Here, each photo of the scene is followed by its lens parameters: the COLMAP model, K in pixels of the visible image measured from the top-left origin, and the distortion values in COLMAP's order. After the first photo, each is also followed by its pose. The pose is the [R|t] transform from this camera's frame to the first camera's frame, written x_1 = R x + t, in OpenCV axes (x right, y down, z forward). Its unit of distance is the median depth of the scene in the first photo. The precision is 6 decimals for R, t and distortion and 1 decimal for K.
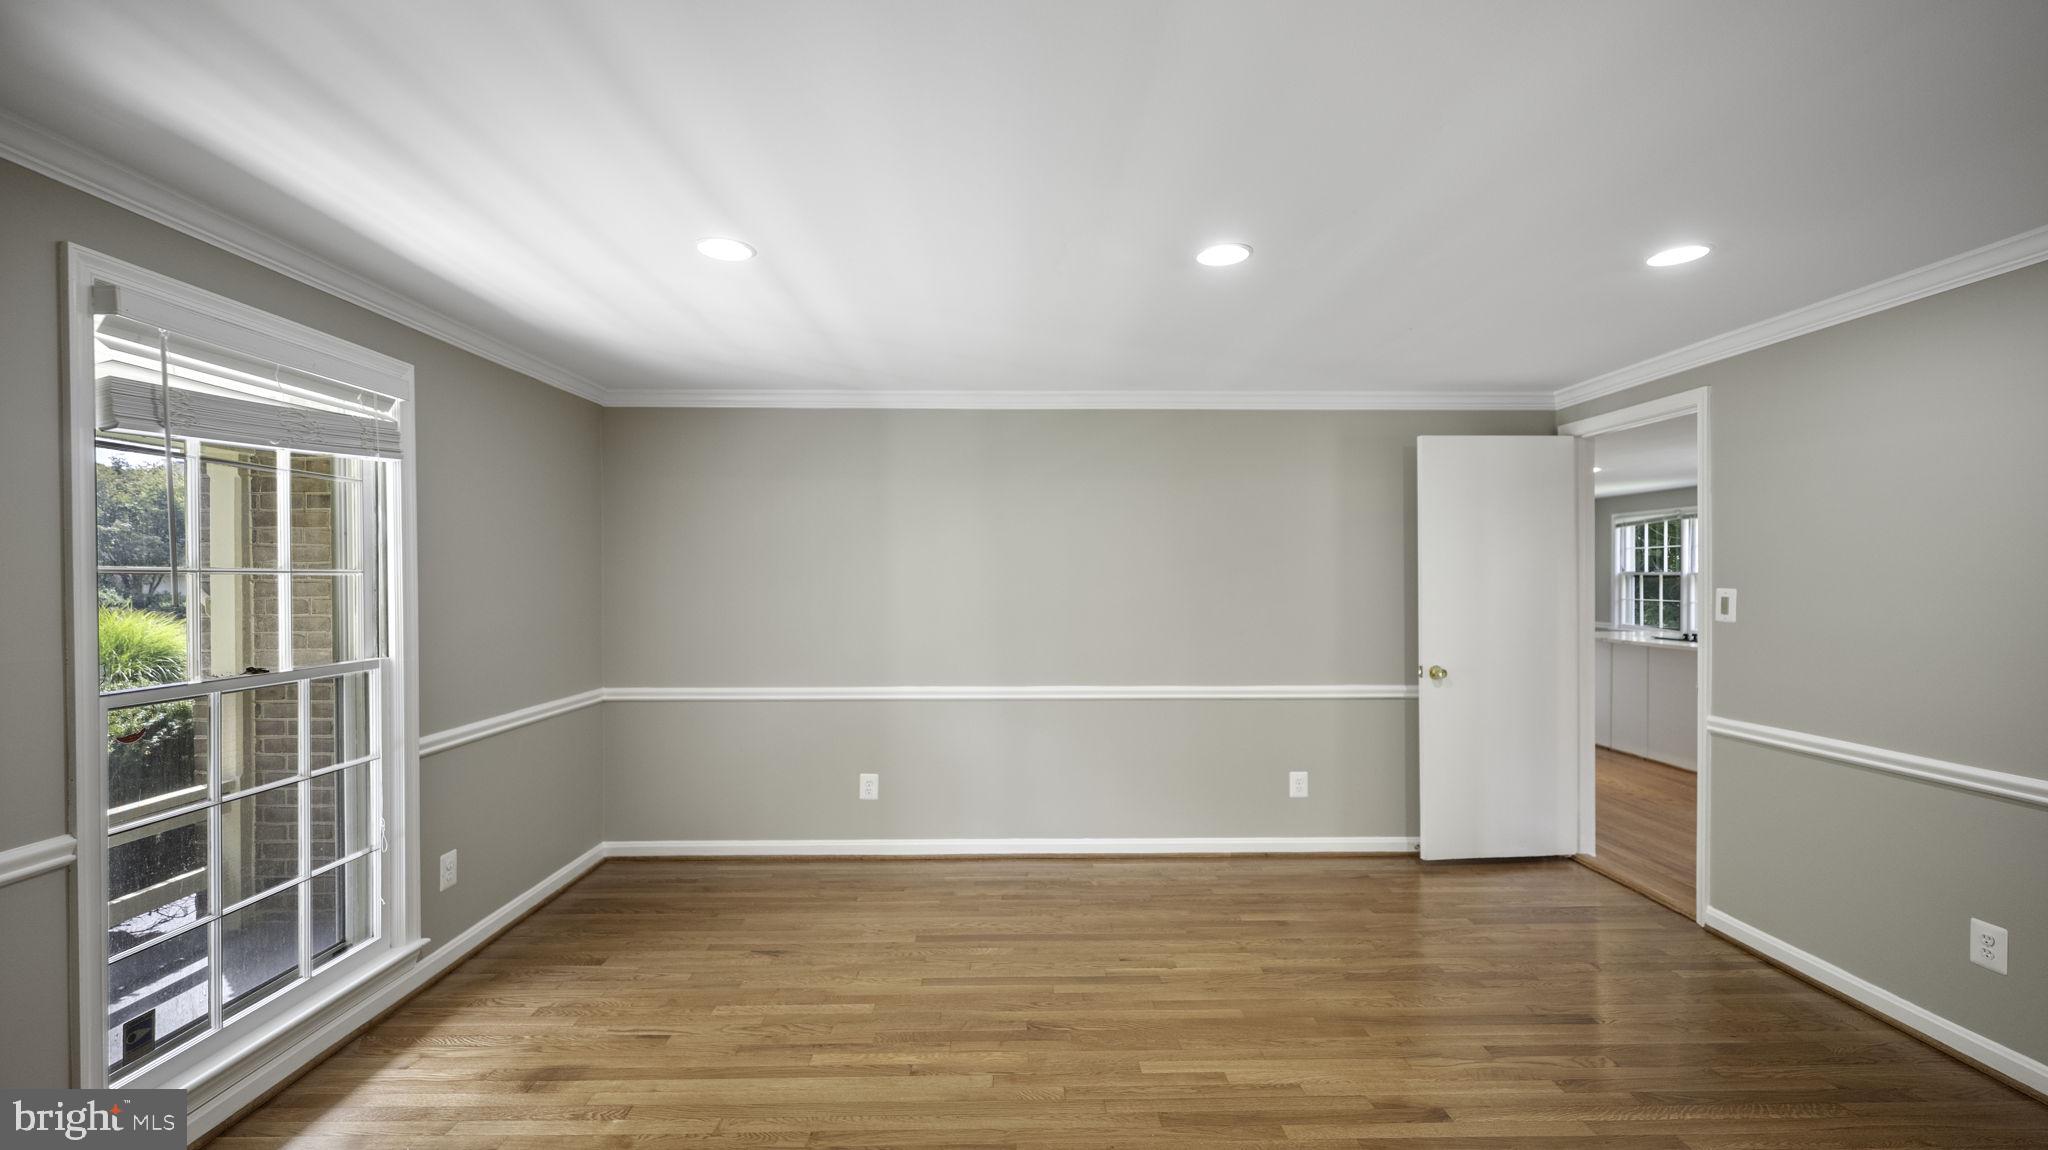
lens RADIAL K [[845.8, 0, 1022.2], [0, 845.8, 588.4], [0, 0, 1]] dist [0.000509, 0.000015]
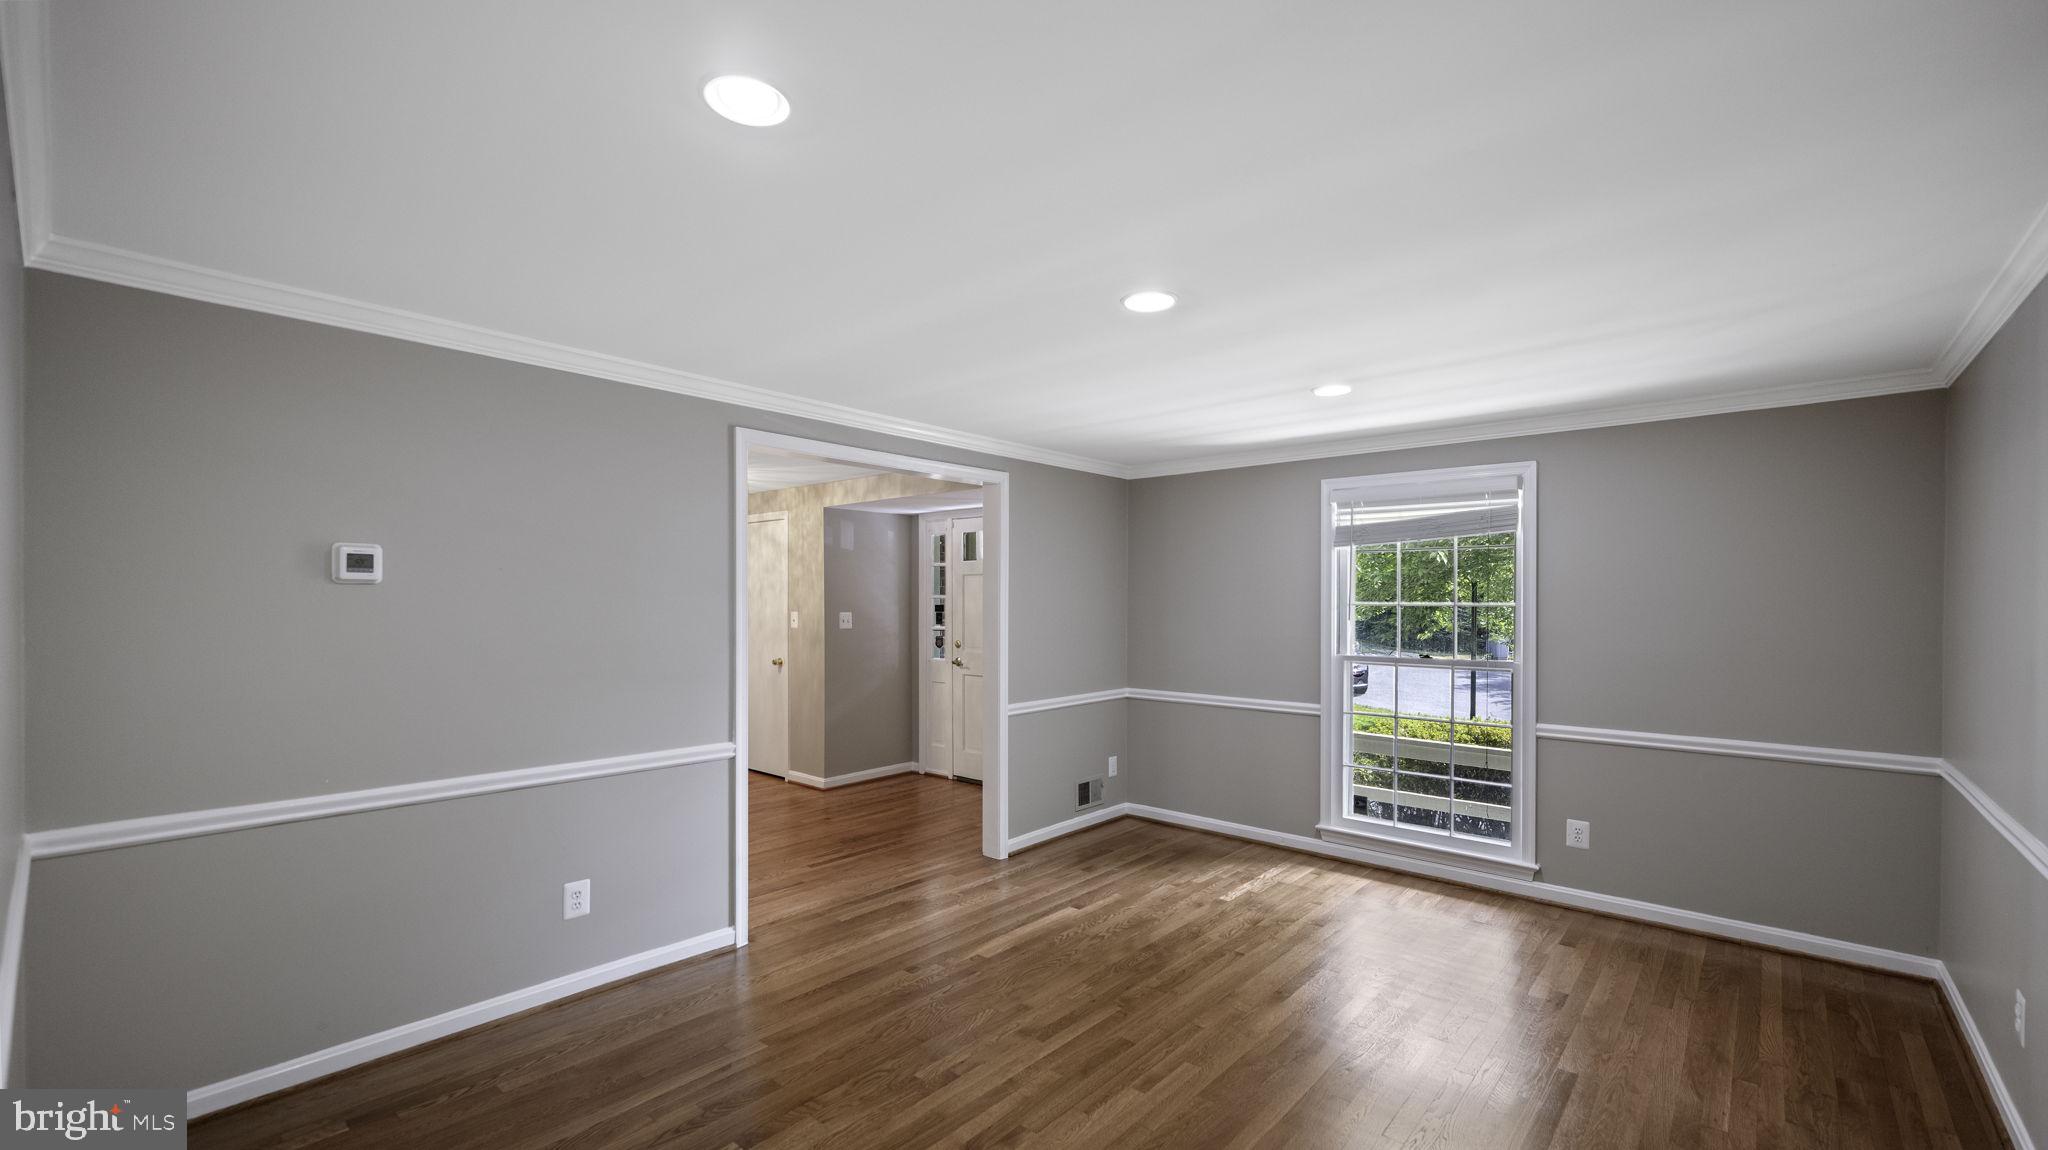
lens RADIAL K [[845.8, 0, 1022.2], [0, 845.8, 588.4], [0, 0, 1]] dist [0.000509, 0.000015]
pose [[-0.669360, -0.015784, -0.742770, 1.105050], [-0.017151, 0.999836, -0.005791, -0.027918], [0.742740, 0.008863, -0.669521, 1.567975]]
